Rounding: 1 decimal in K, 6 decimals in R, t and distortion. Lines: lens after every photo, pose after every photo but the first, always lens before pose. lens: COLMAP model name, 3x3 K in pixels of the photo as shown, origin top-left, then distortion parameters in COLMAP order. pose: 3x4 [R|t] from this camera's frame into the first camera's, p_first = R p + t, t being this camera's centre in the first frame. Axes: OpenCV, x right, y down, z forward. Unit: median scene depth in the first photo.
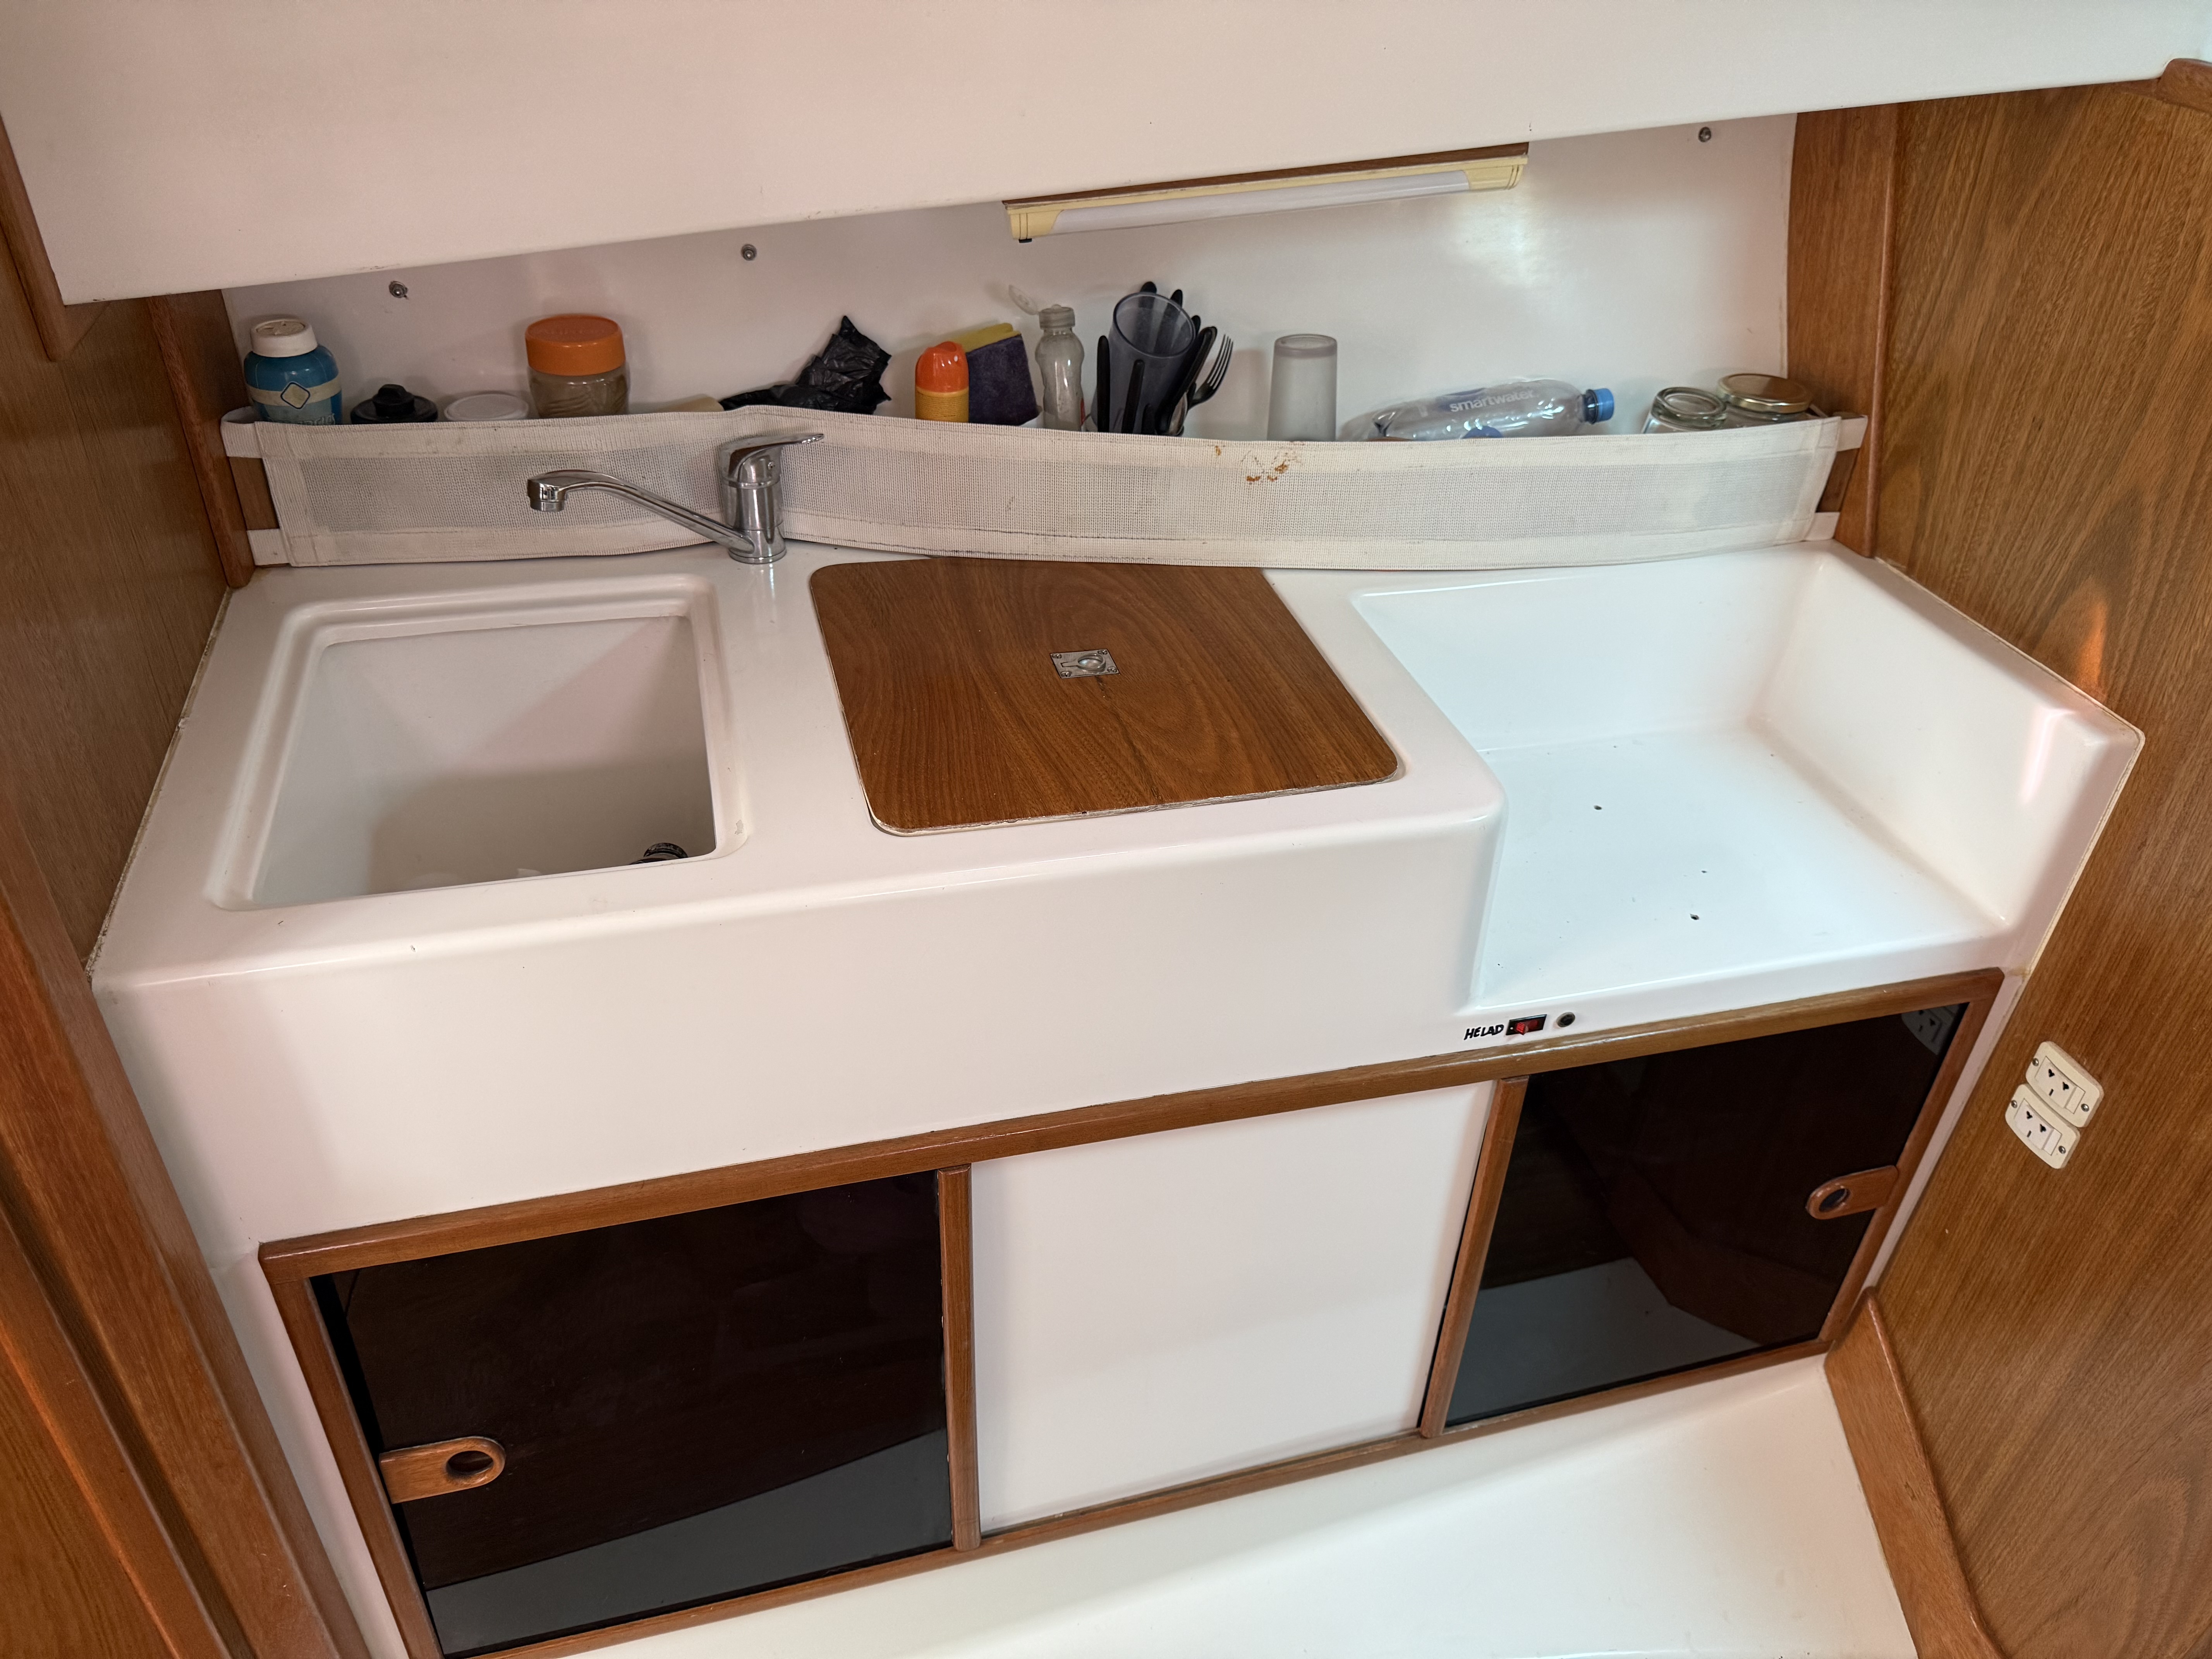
lens RADIAL K [[1617.4, 0, 1100.6], [0, 1617.4, 851.4], [0, 0, 1]] dist [0.034768, -0.044759]
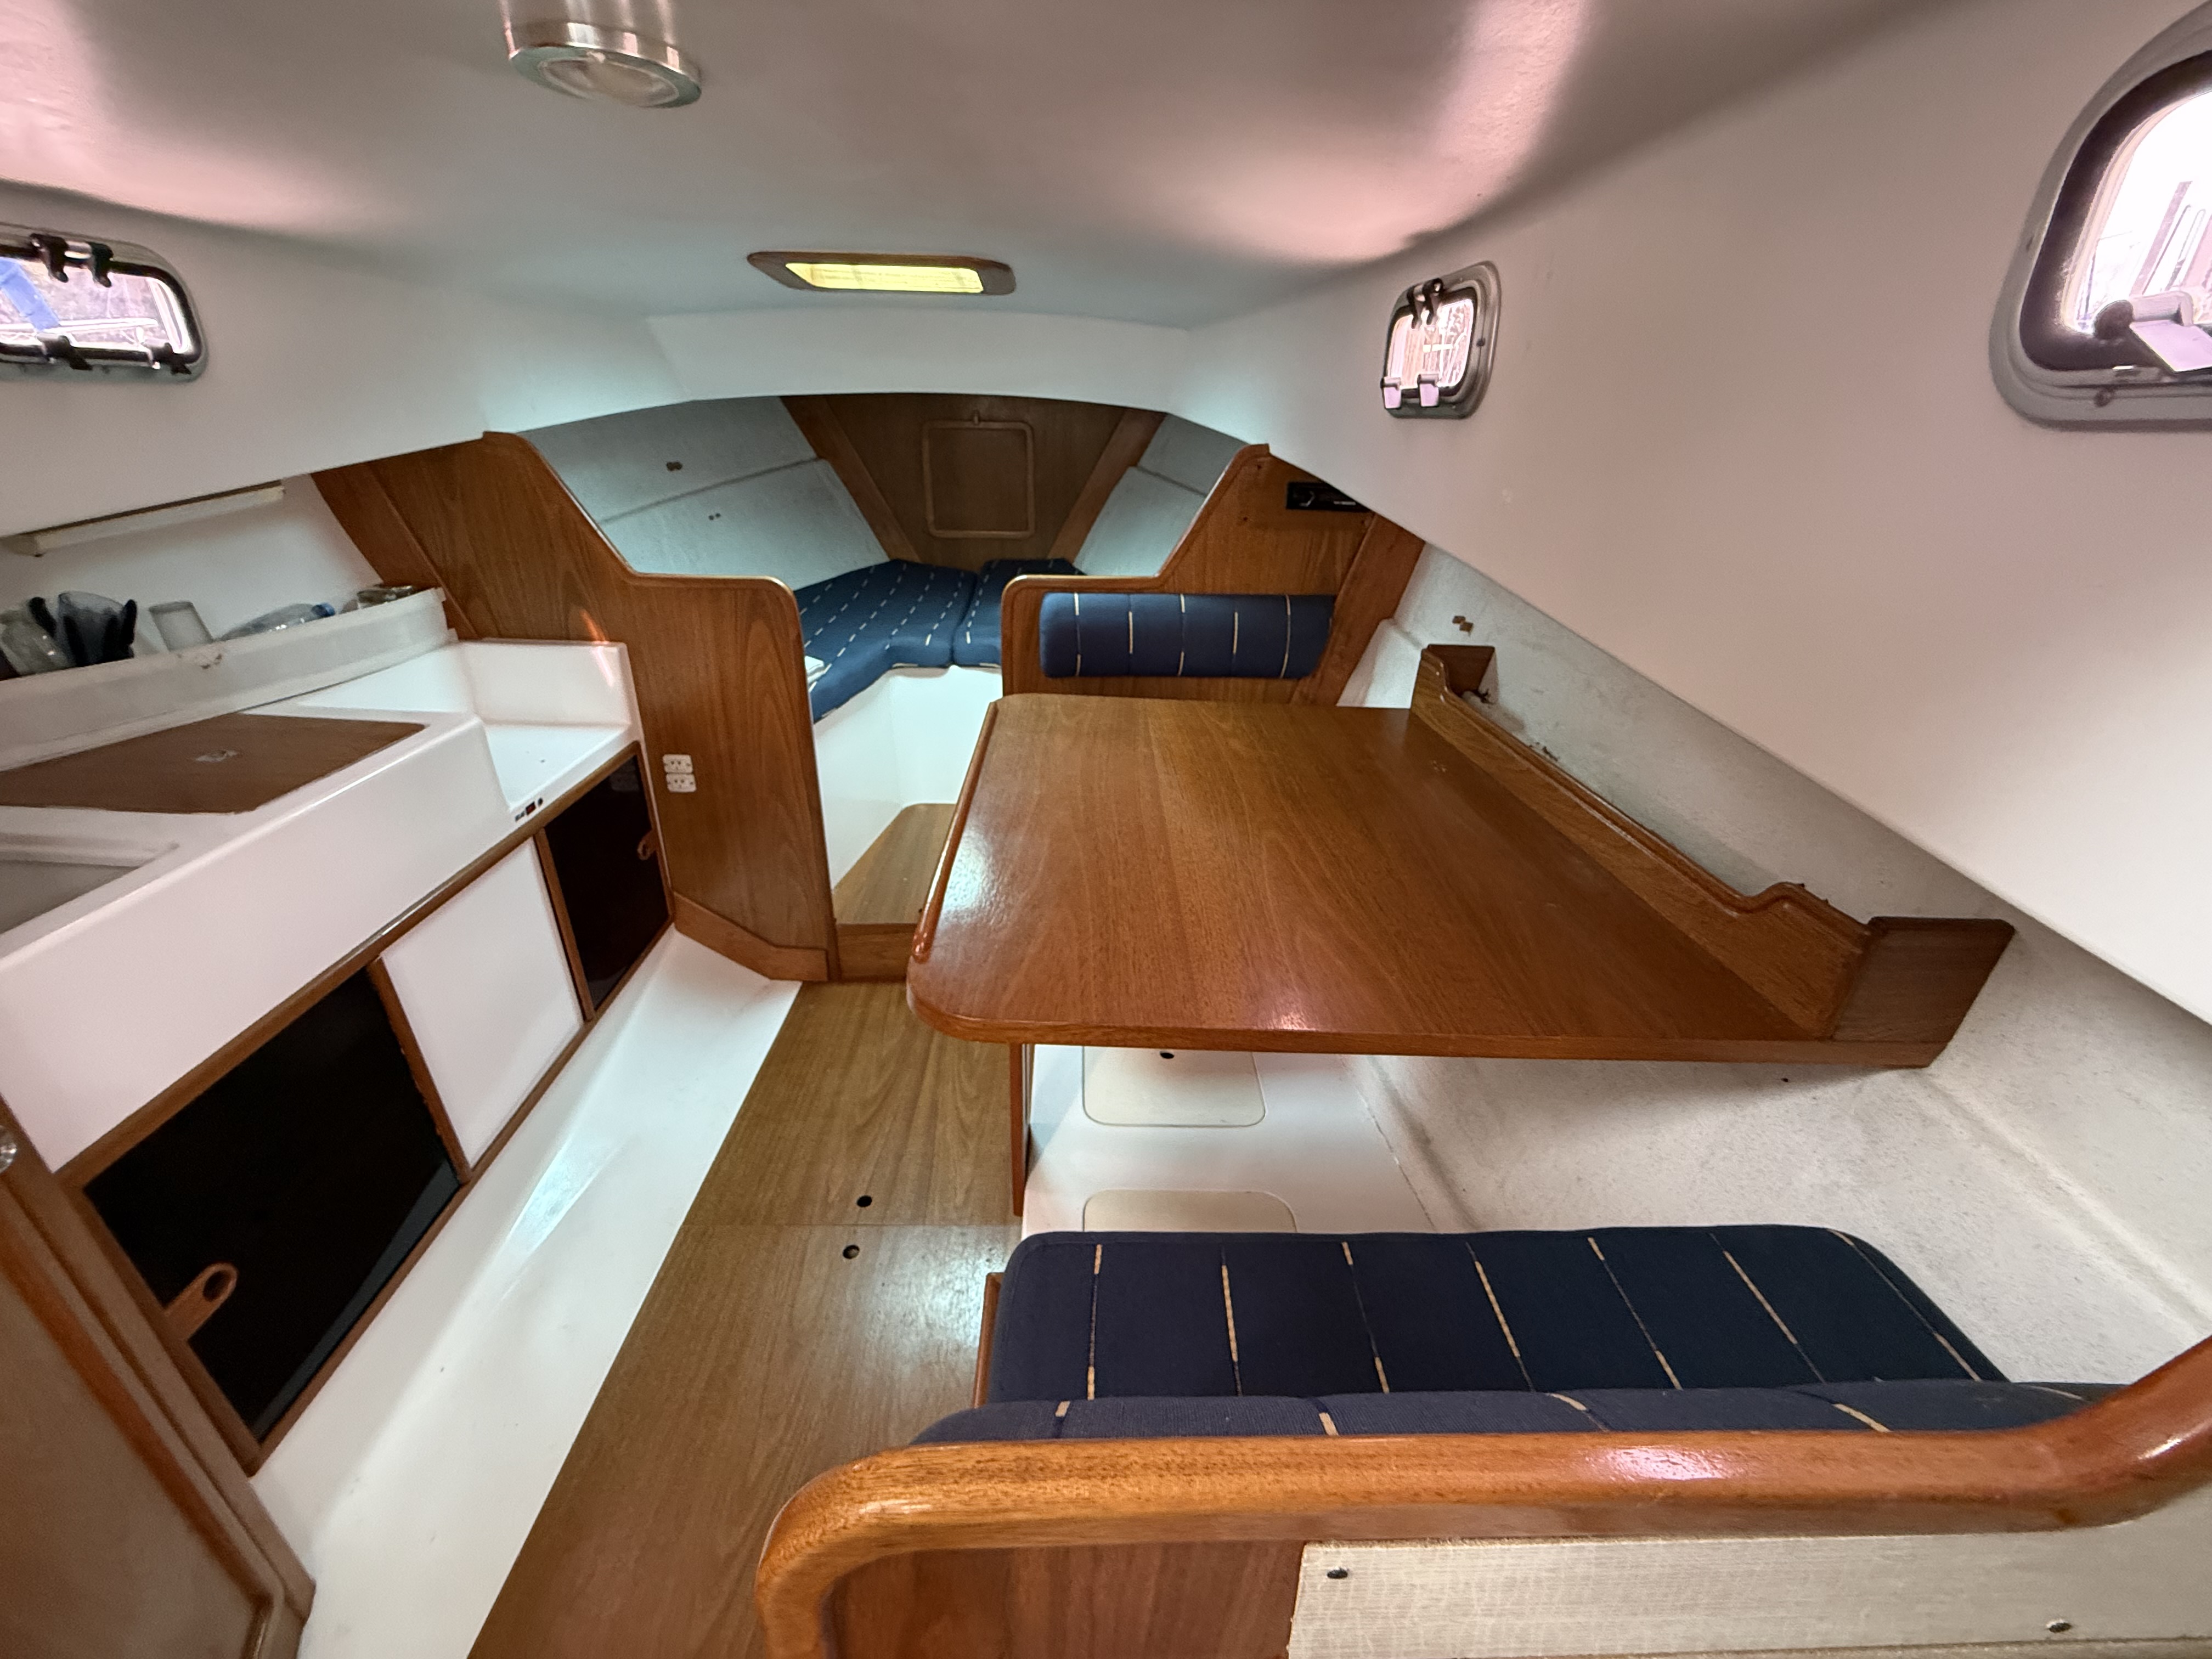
lens RADIAL K [[886.7, 0, 1104.3], [0, 886.7, 831.4], [0, 0, 1]] dist [0.000819, 0.000087]
pose [[0.231107, -0.442604, 0.866424, -0.675395], [0.537906, 0.800176, 0.265283, 0.229463], [-0.810708, 0.404746, 0.423006, -0.255287]]
